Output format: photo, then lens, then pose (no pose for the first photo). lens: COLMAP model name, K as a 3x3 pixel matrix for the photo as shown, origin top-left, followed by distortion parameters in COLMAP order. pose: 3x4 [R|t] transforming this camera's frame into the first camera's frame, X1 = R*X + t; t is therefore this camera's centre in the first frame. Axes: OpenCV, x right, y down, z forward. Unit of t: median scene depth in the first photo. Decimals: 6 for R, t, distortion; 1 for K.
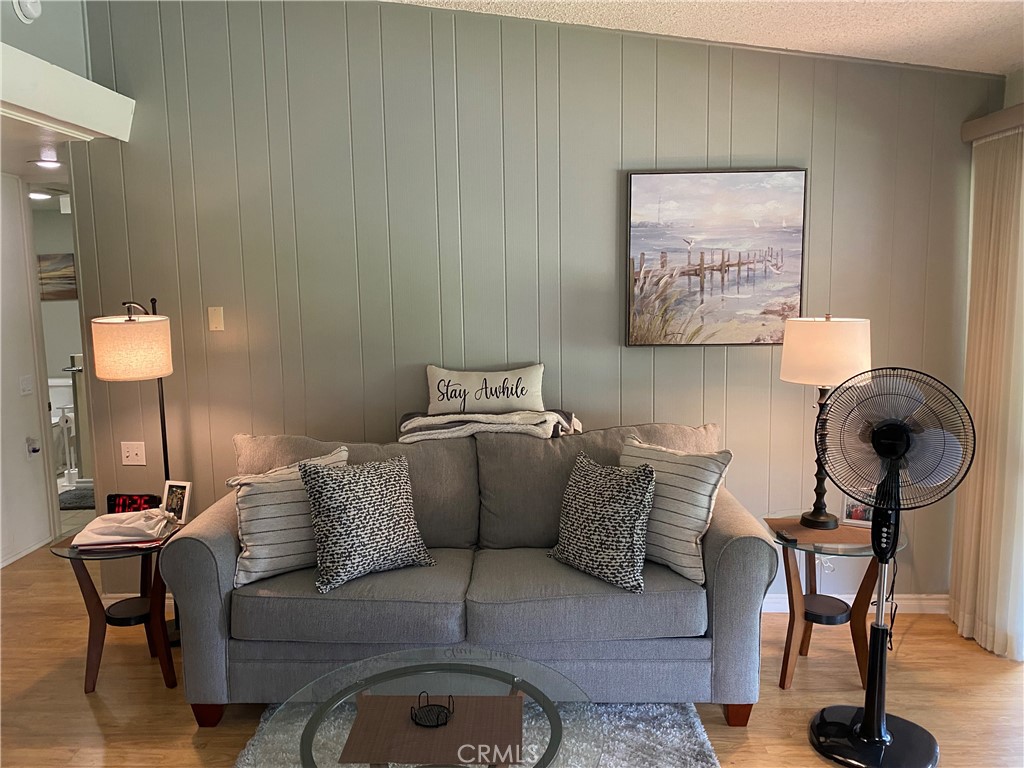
lens RADIAL K [[750.1, 0, 512.0], [0, 750.1, 384.0], [0, 0, 1]] dist [0.045348, -0.086276]
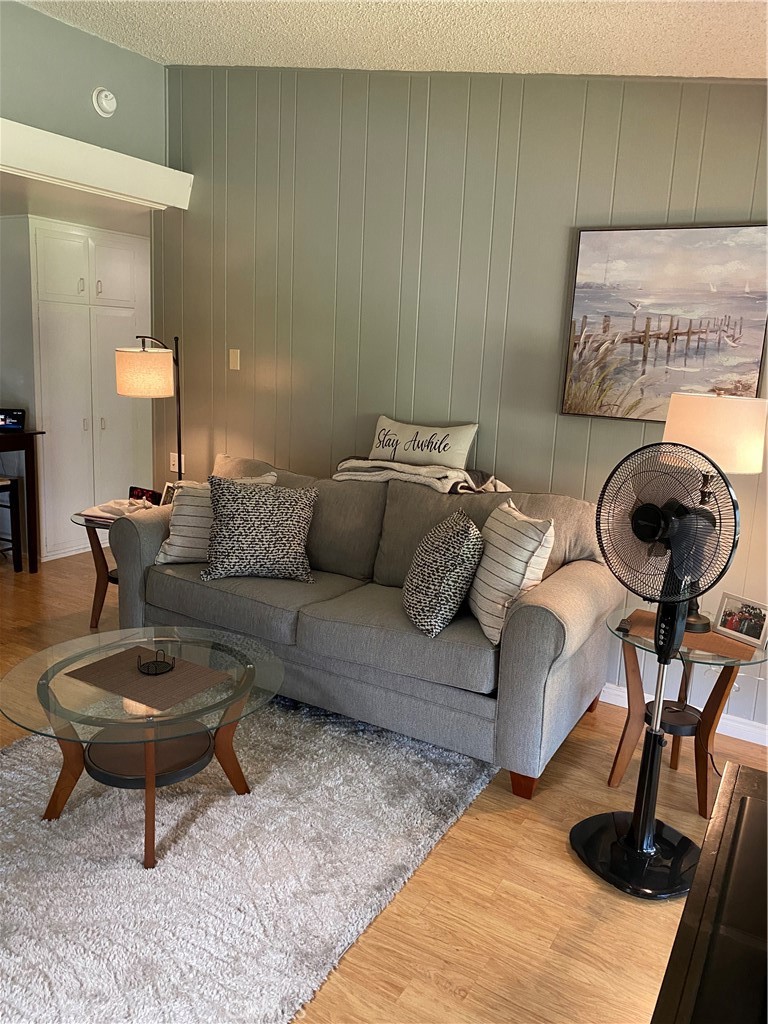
lens RADIAL K [[765.9, 0, 384.3], [0, 765.9, 507.1], [0, 0, 1]] dist [0.004047, -0.003613]
pose [[0.879682, 0.151834, -0.450673, 0.424633], [-0.125978, 0.988208, 0.087032, 0.011081], [0.458573, -0.019786, 0.888437, 0.024139]]
